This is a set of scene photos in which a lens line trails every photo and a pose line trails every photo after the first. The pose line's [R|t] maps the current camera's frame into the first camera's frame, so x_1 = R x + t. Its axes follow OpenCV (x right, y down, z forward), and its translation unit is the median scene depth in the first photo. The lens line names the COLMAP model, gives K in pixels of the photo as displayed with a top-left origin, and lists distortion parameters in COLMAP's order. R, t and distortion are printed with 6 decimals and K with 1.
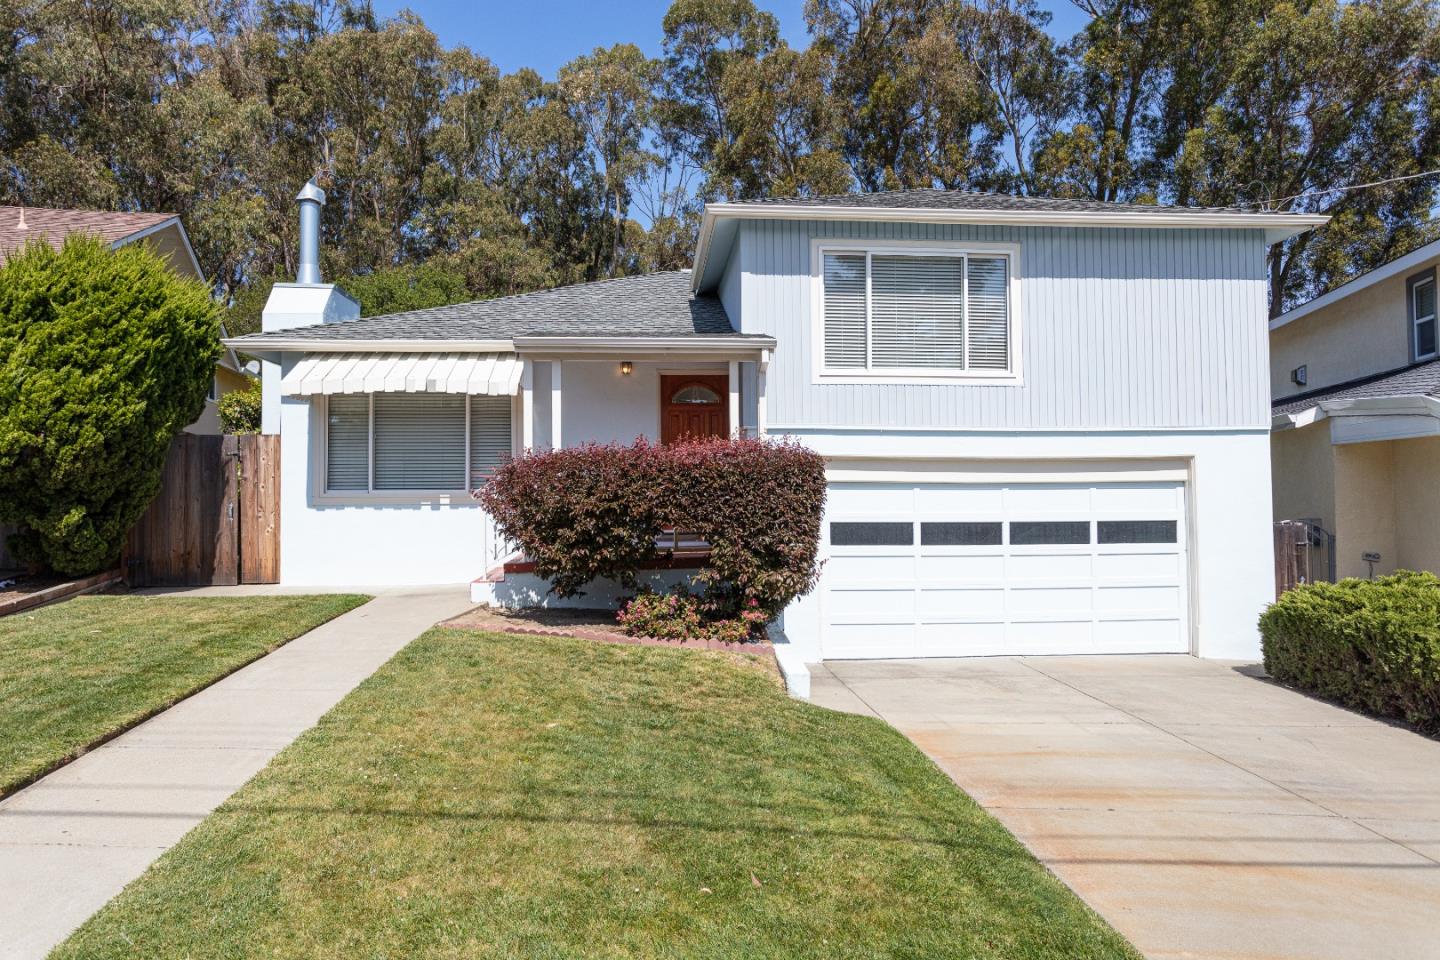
lens RADIAL K [[804.1, 0, 719.7], [0, 804.1, 460.8], [0, 0, 1]] dist [0.000048, 0.001865]
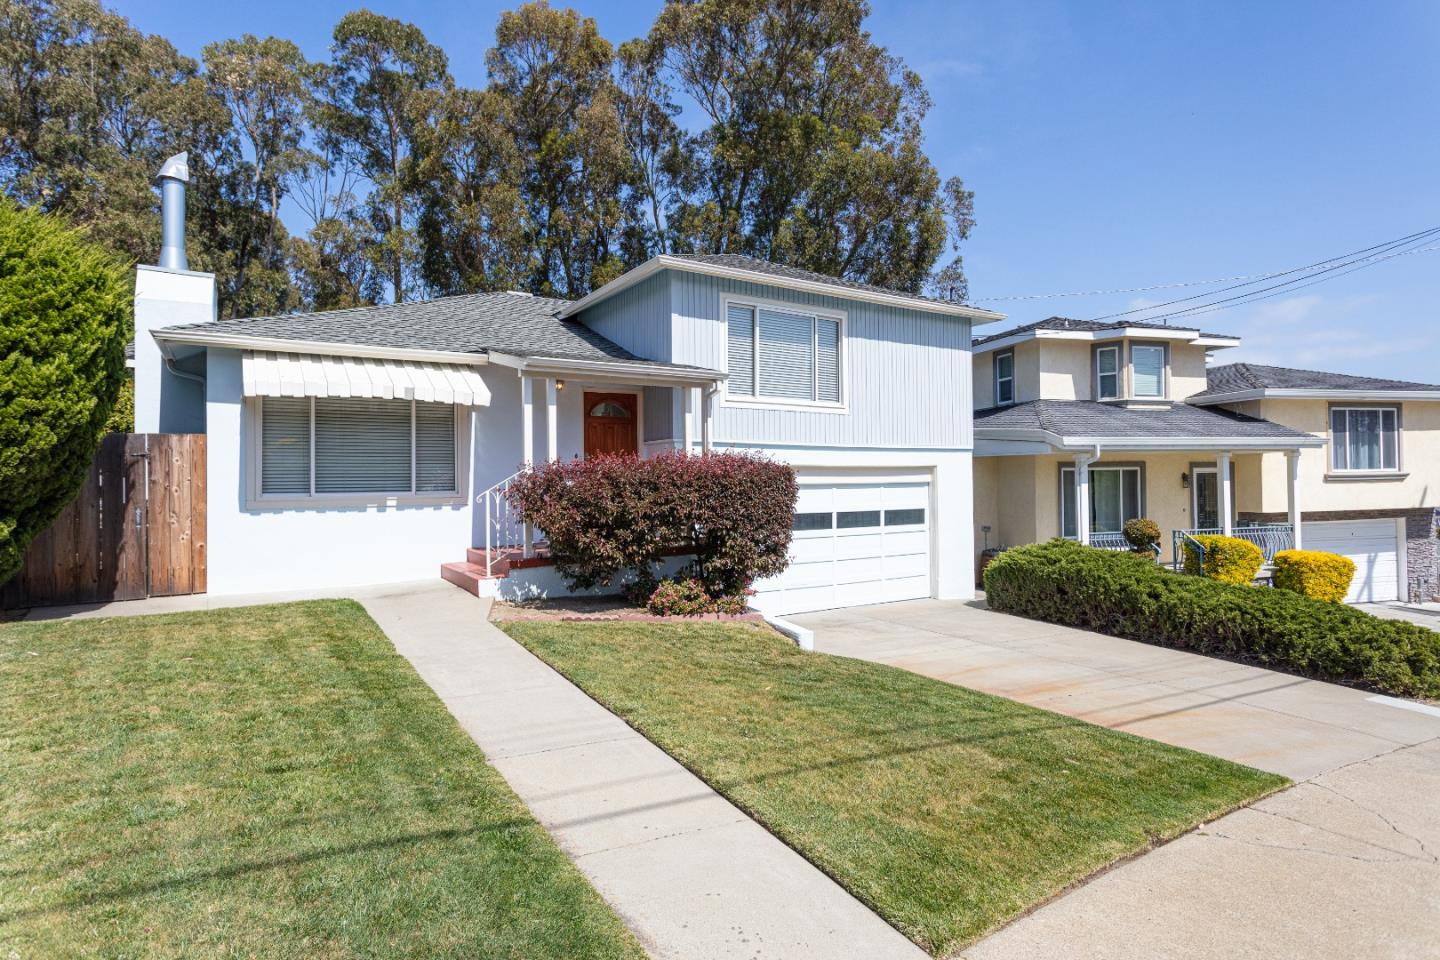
lens RADIAL K [[671.0, 0, 712.6], [0, 671.0, 469.1], [0, 0, 1]] dist [-0.000641, 0.000922]
pose [[0.907755, 0.006992, 0.419443, -0.338754], [-0.014728, 0.999776, 0.015210, -0.013481], [-0.419242, -0.019984, 0.907654, 0.042060]]
